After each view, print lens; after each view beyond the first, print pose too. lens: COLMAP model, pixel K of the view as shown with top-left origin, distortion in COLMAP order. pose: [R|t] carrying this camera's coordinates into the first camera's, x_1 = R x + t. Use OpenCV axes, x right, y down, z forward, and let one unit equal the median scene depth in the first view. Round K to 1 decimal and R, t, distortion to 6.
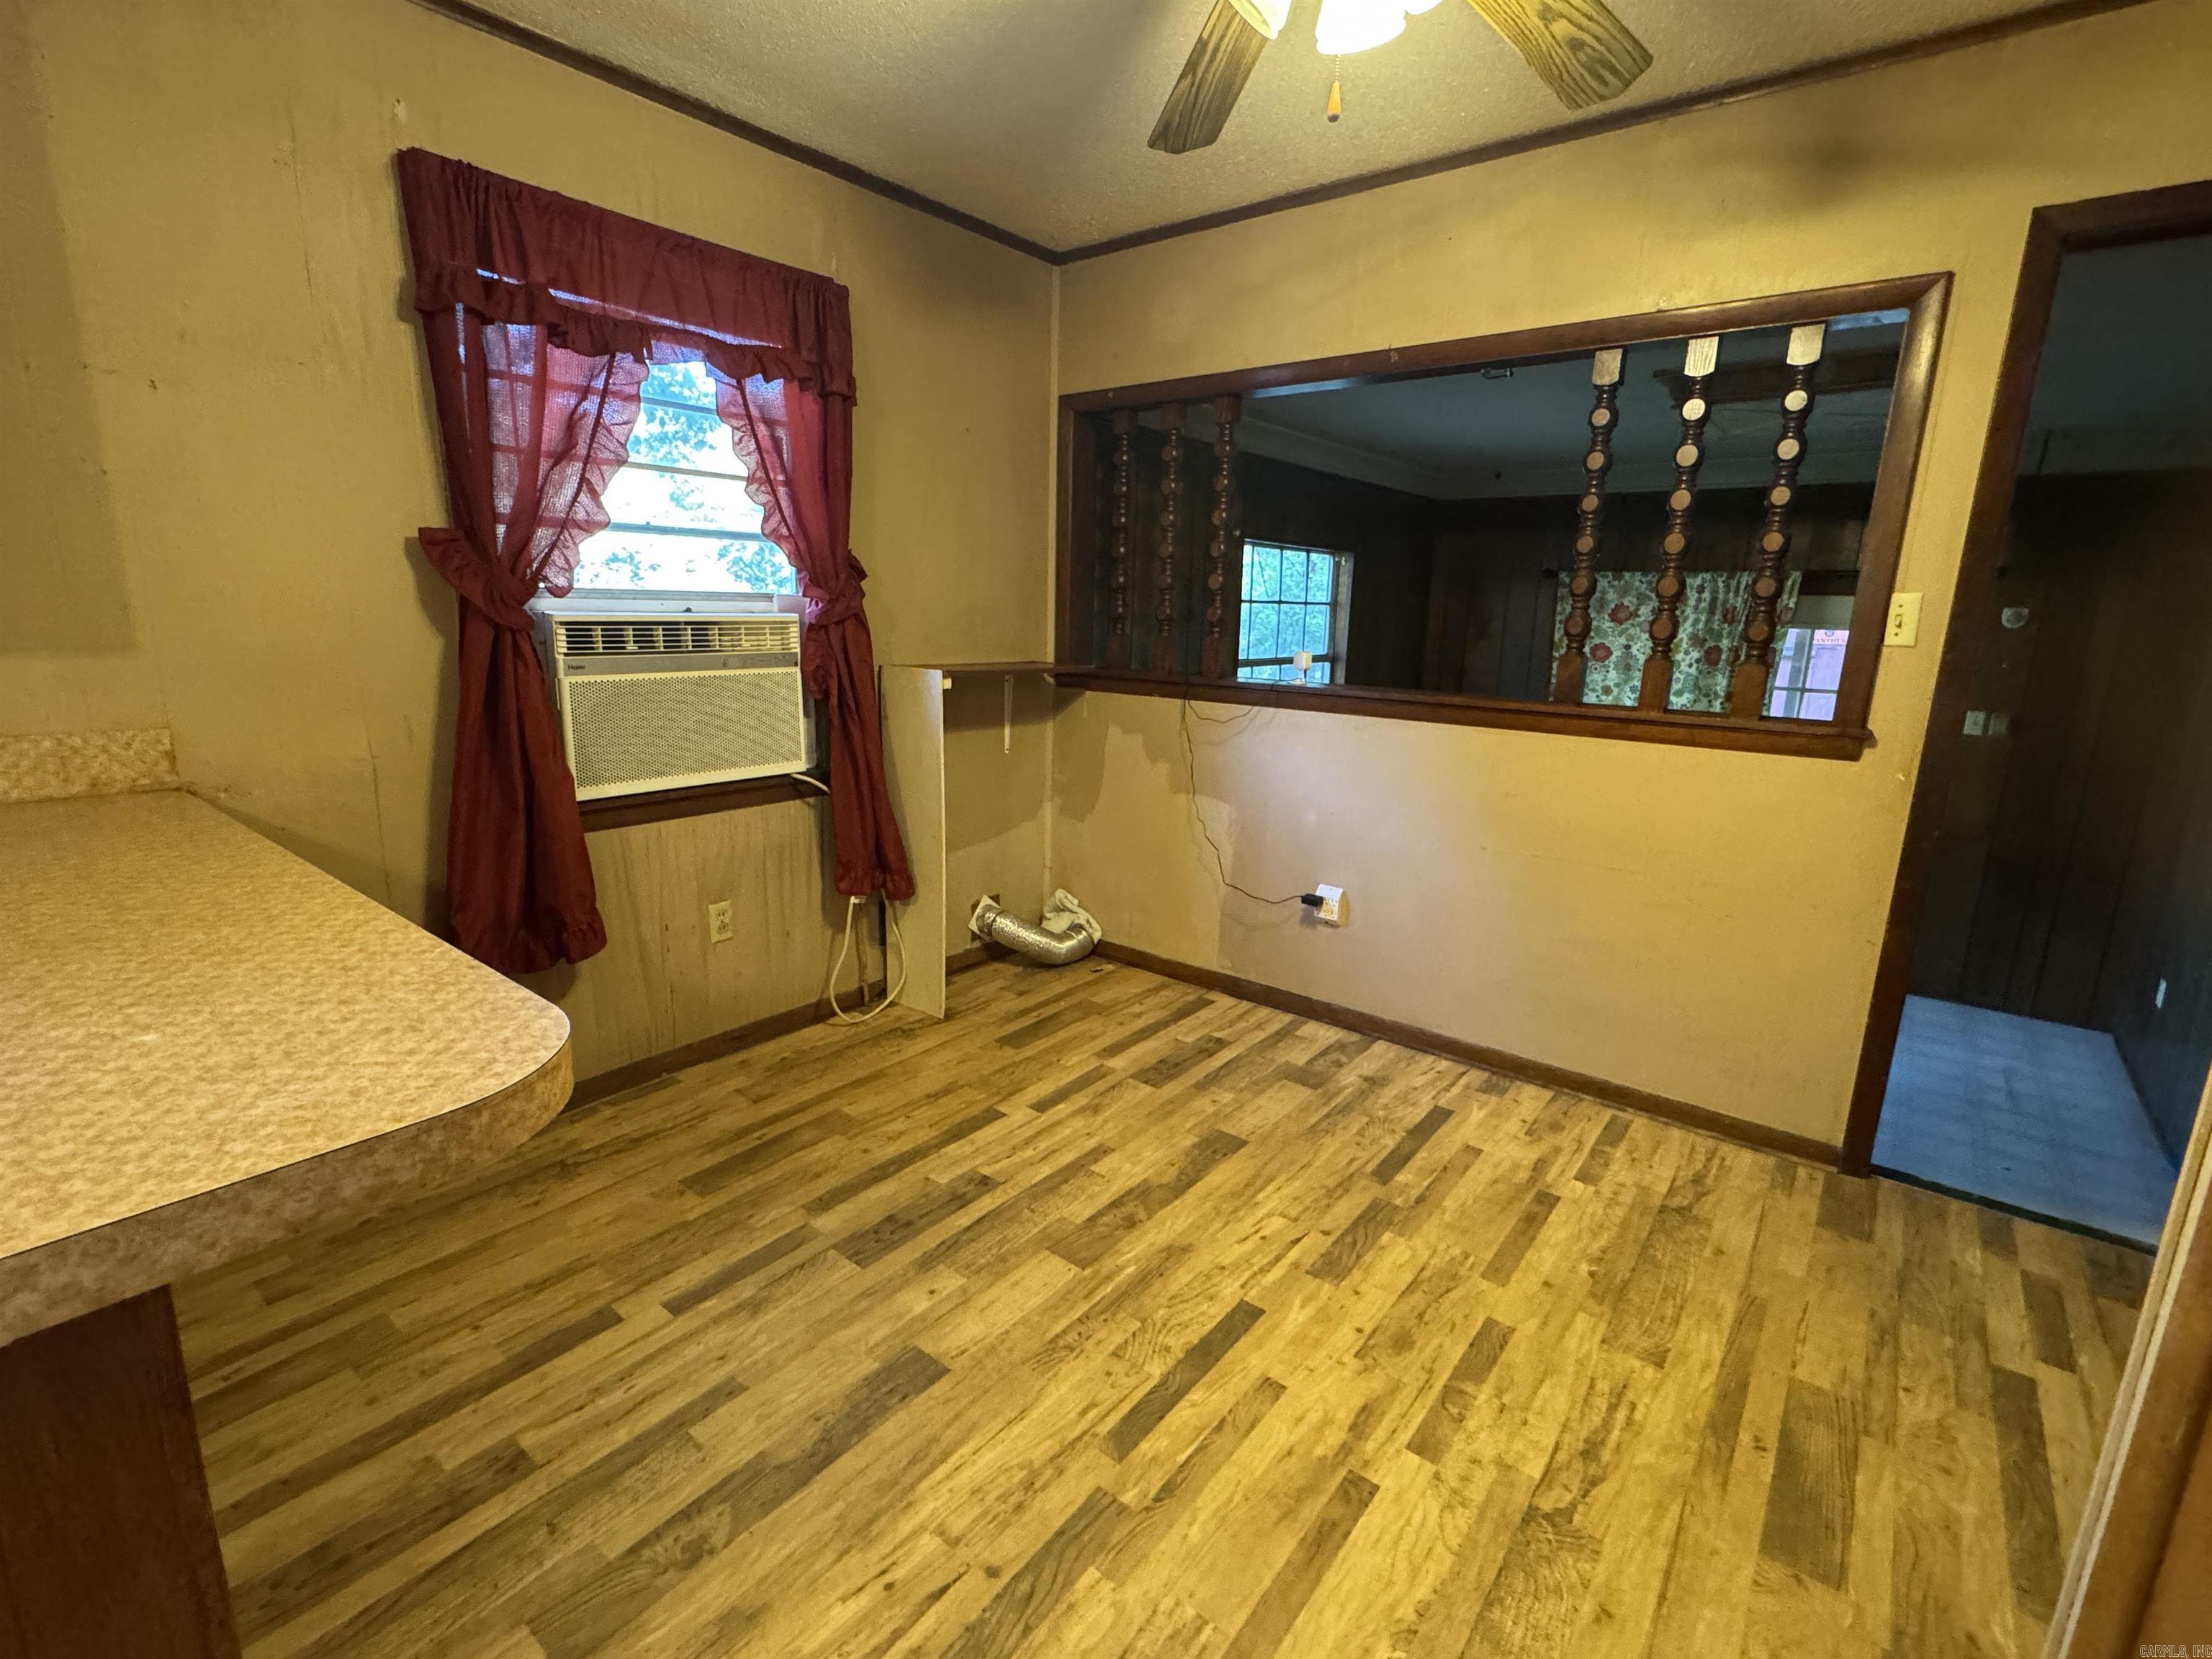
lens RADIAL K [[1010.0, 0, 1102.2], [0, 1010.0, 825.2], [0, 0, 1]] dist [-0.002666, 0.000526]
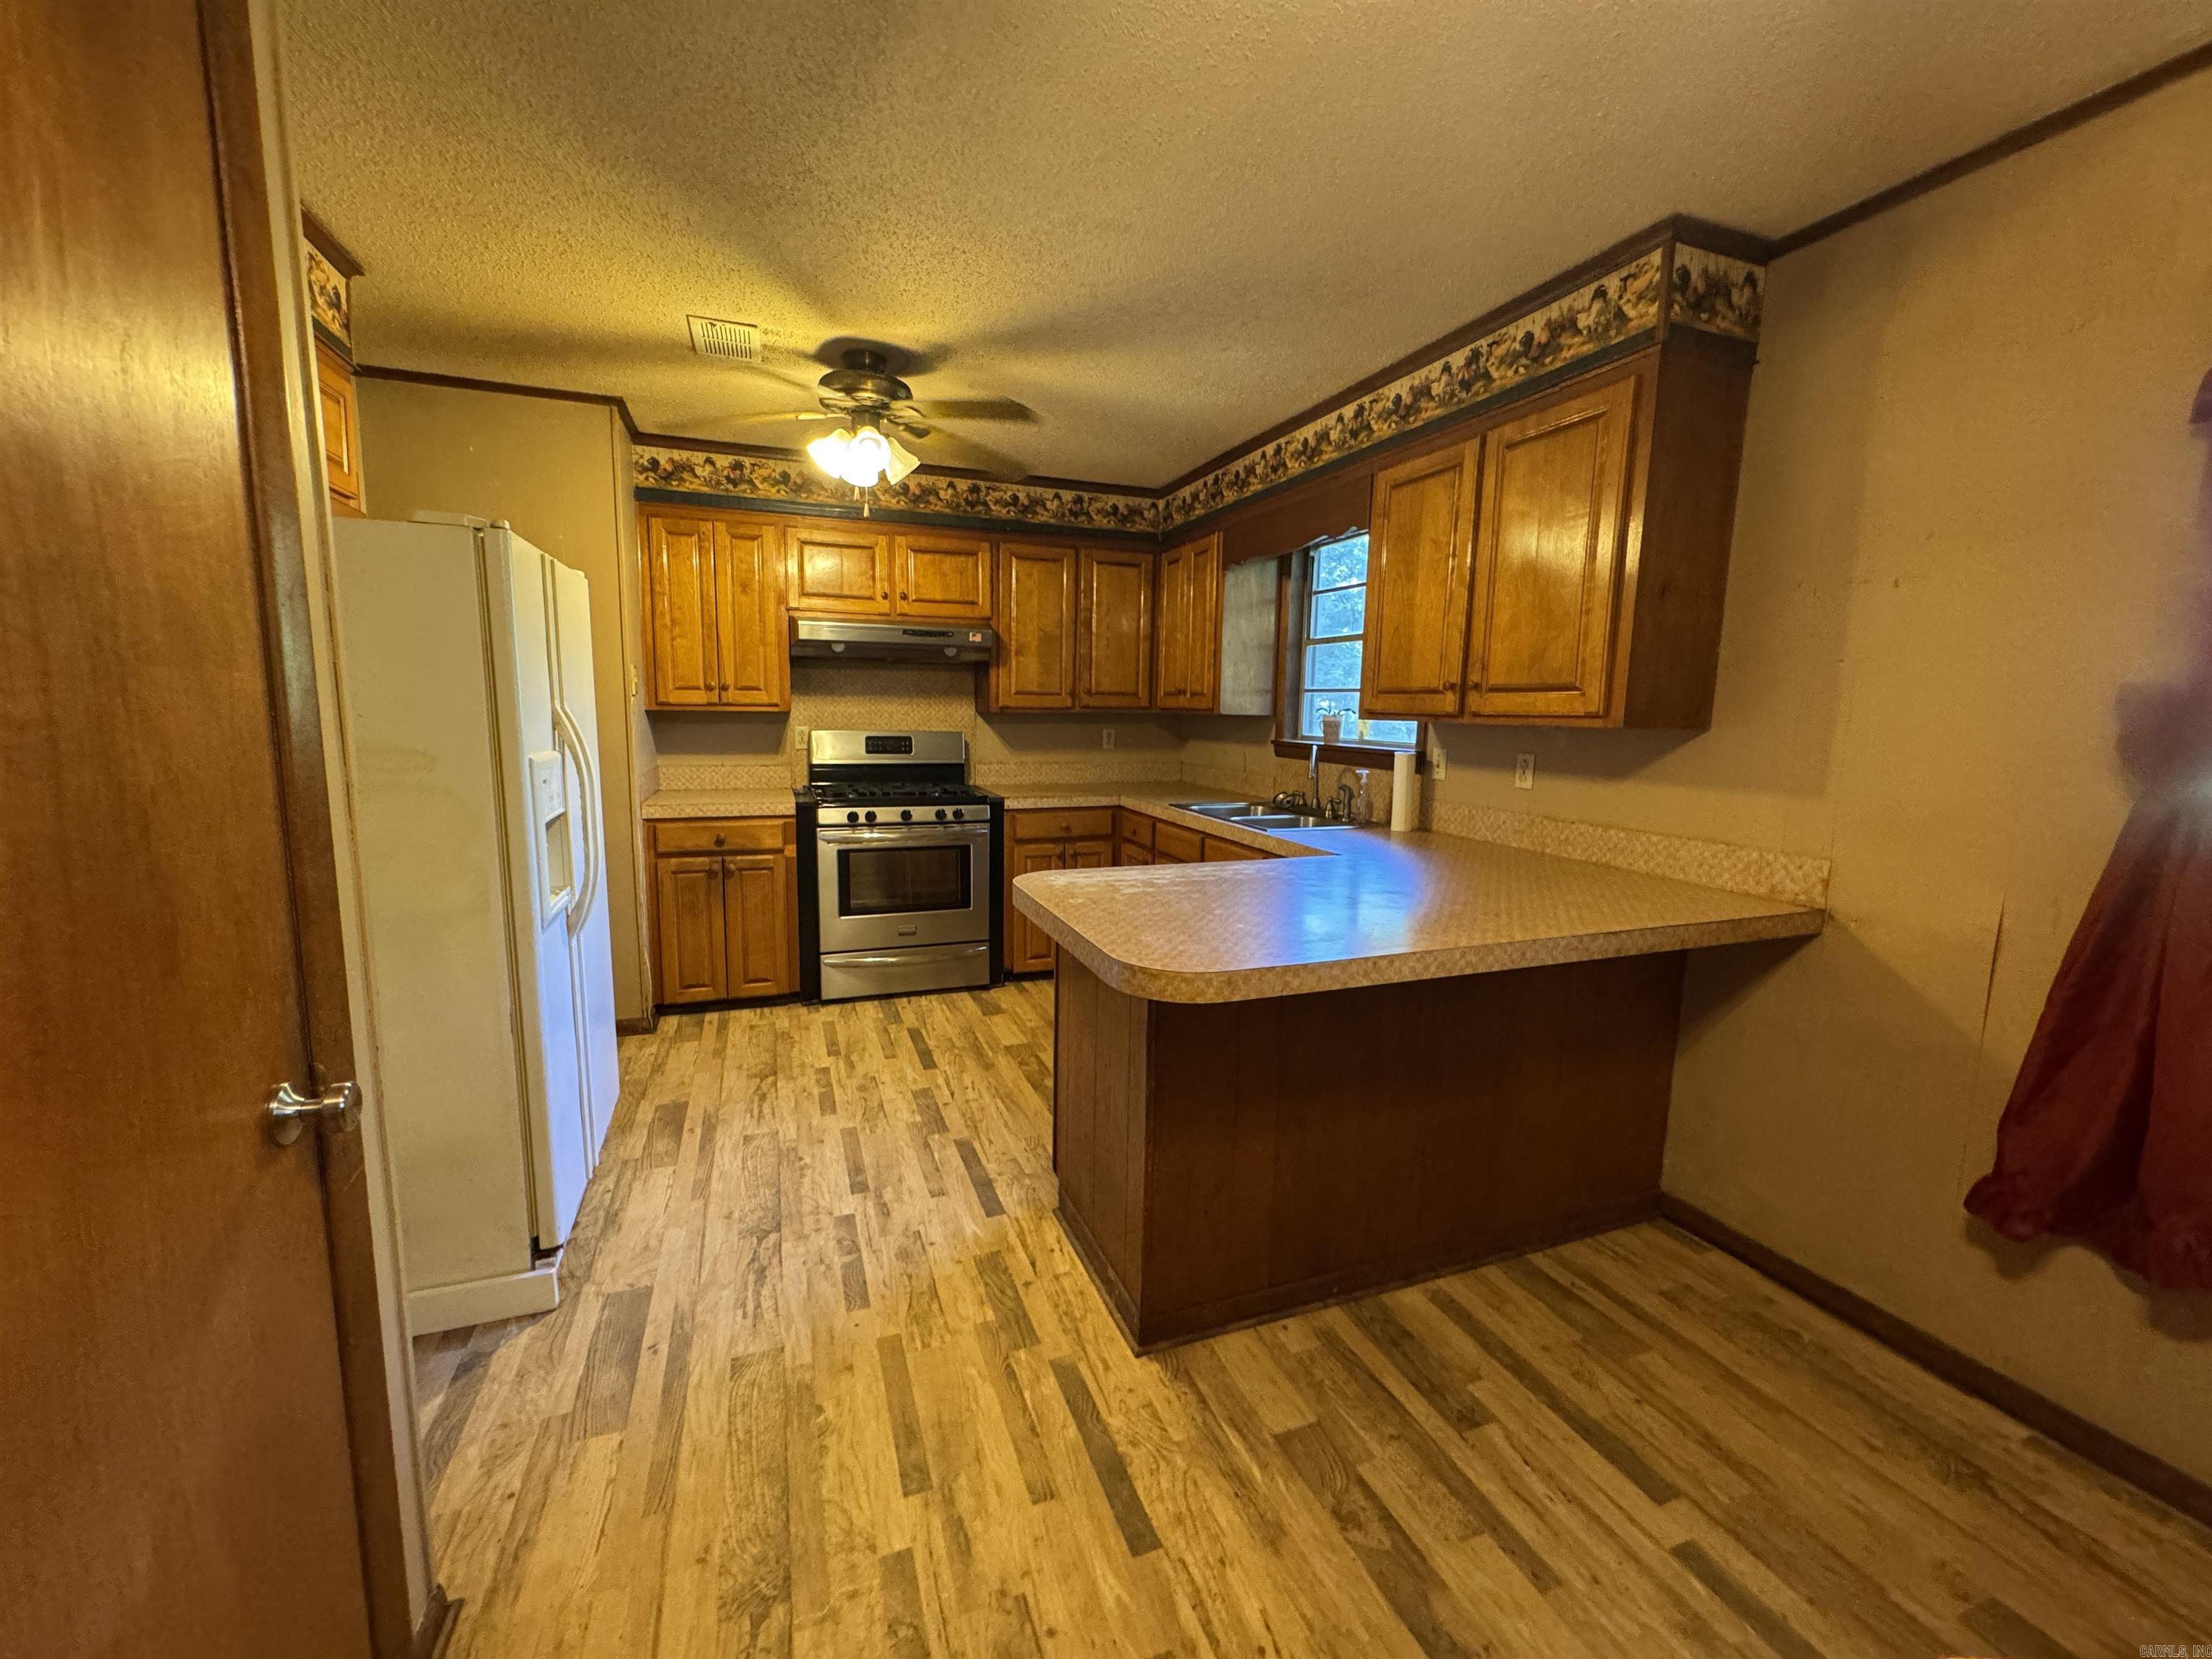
lens RADIAL K [[884.5, 0, 1102.7], [0, 884.5, 825.9], [0, 0, 1]] dist [-0.002910, 0.000042]
pose [[-0.512810, 0.078947, -0.854865, 0.437196], [-0.214471, 0.952409, 0.216611, -0.177359], [0.831281, 0.294424, -0.471472, 0.751878]]
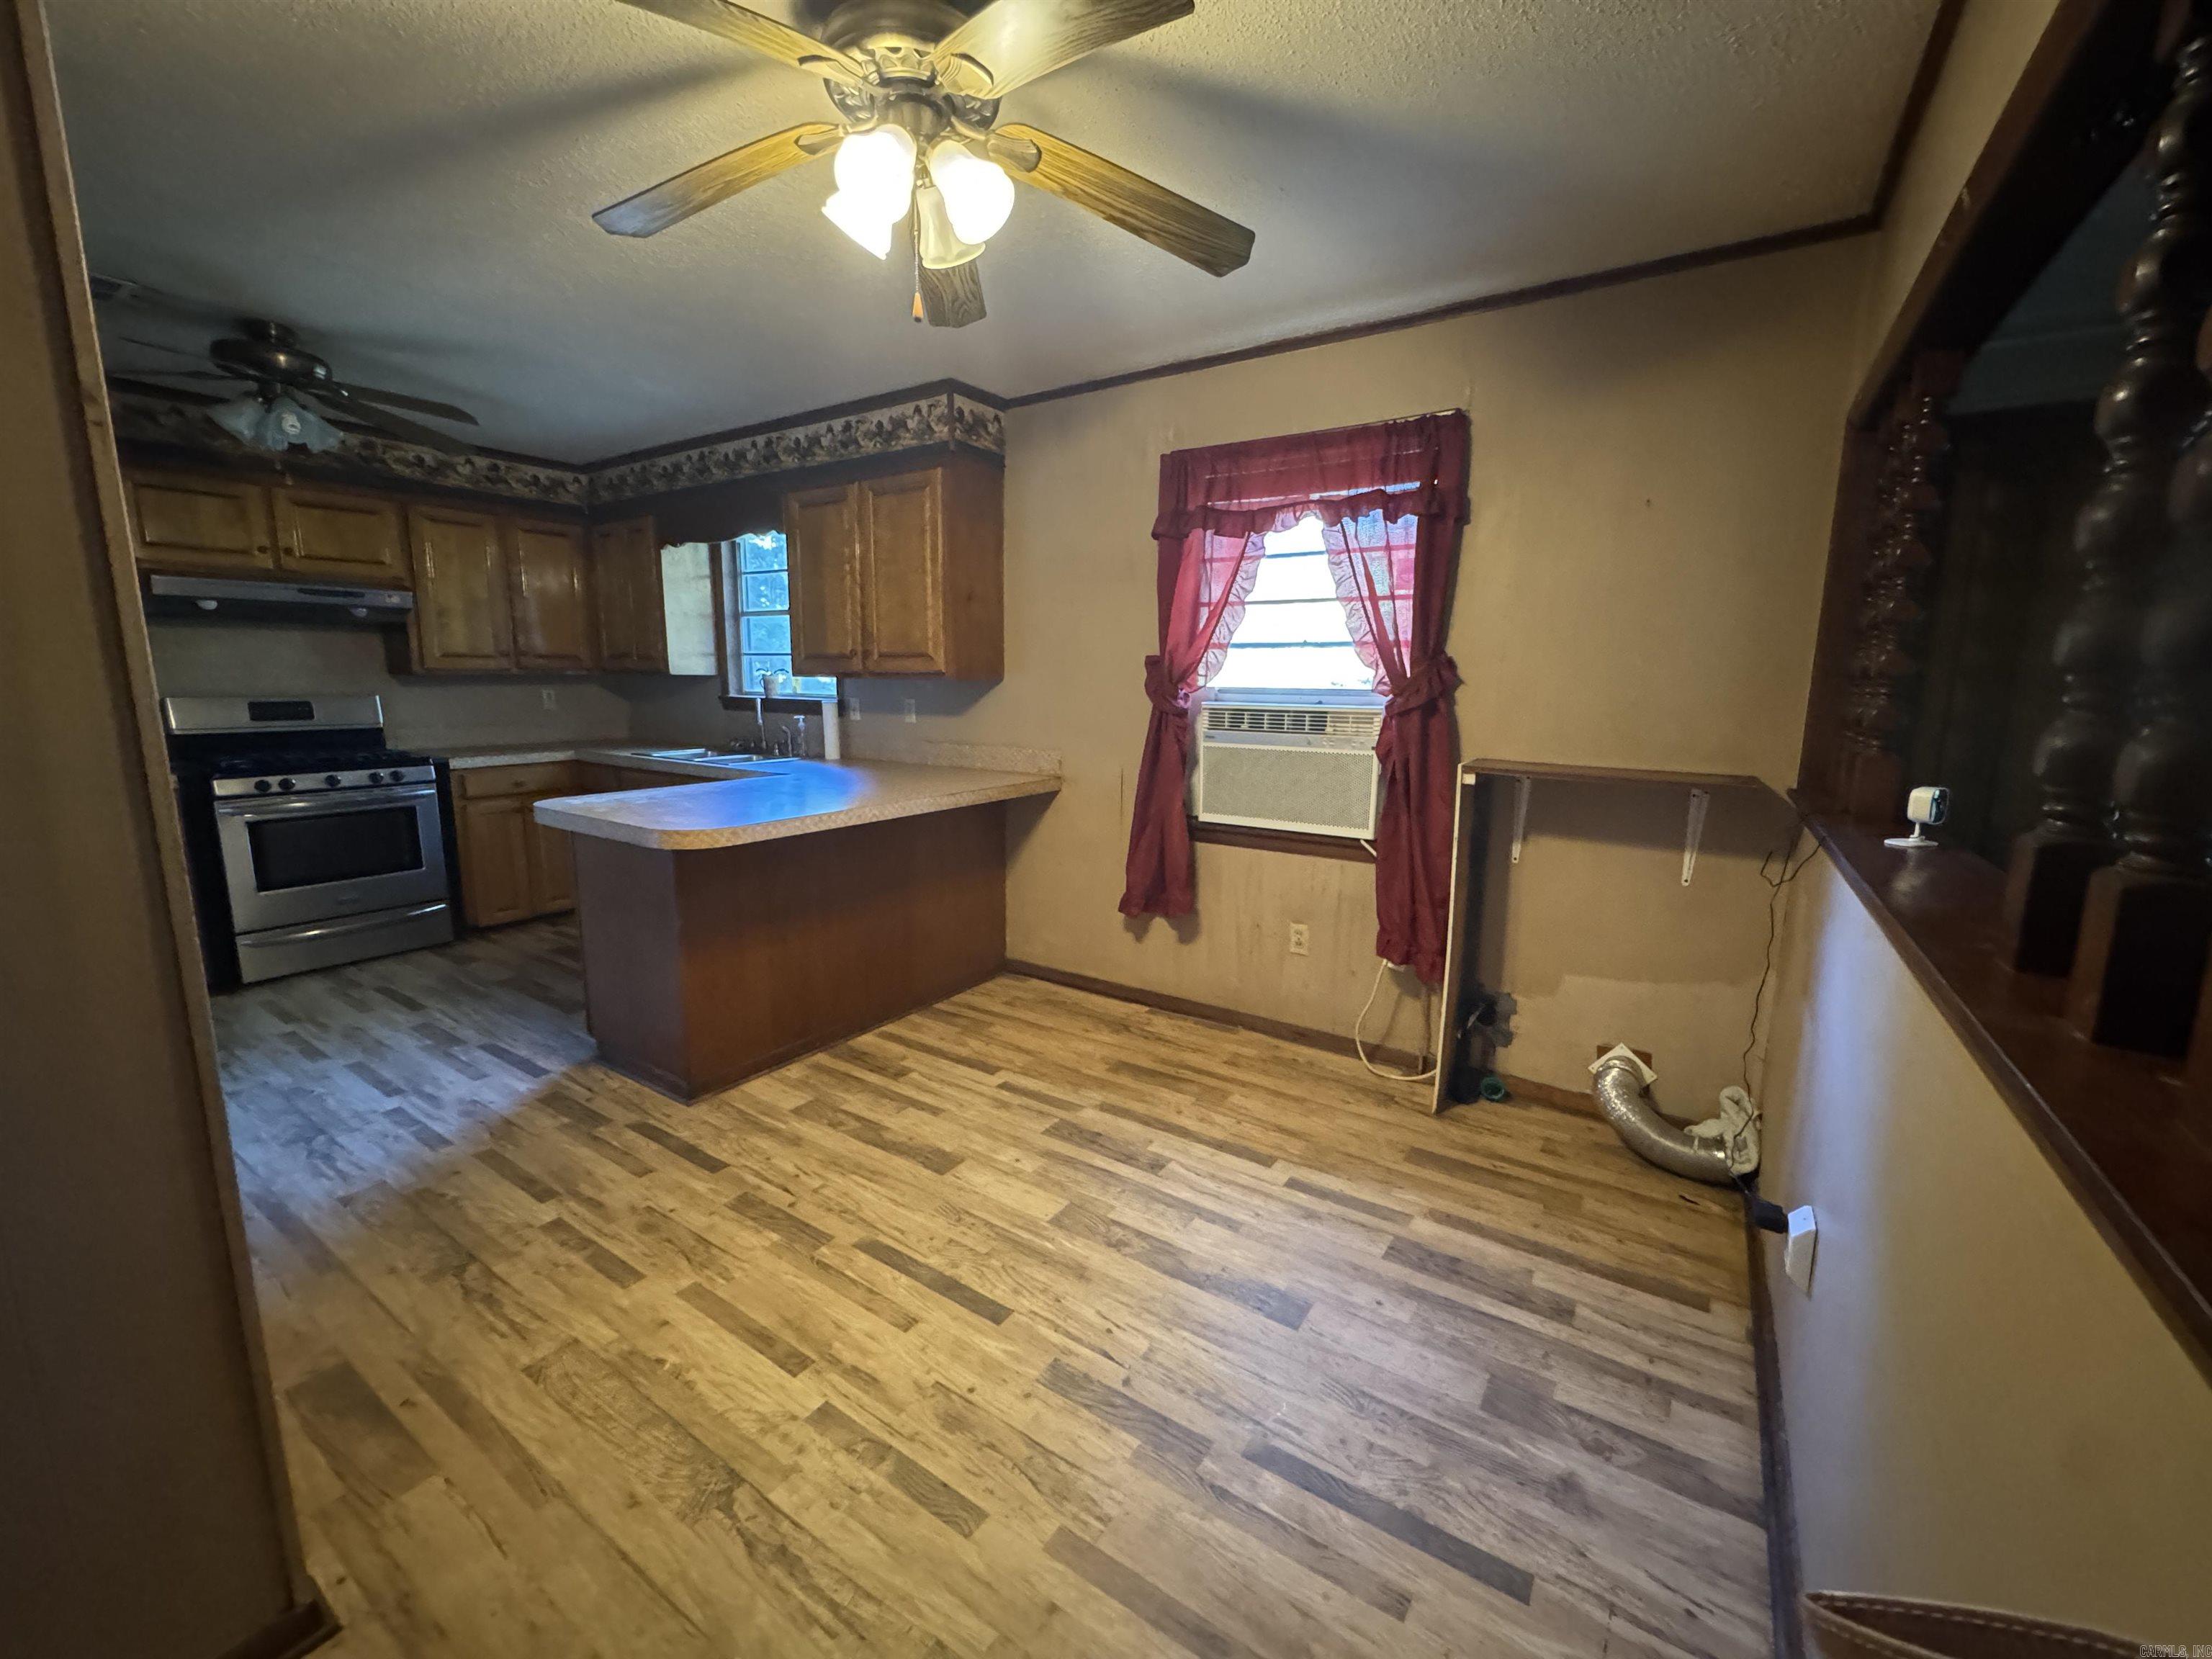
lens RADIAL K [[884.5, 0, 1105.6], [0, 884.5, 826.9], [0, 0, 1]] dist [-0.002910, 0.000042]
pose [[0.082294, 0.142292, -0.986398, 1.060546], [-0.222520, 0.967392, 0.120986, -0.190283], [0.971449, 0.209537, 0.111273, 0.904750]]
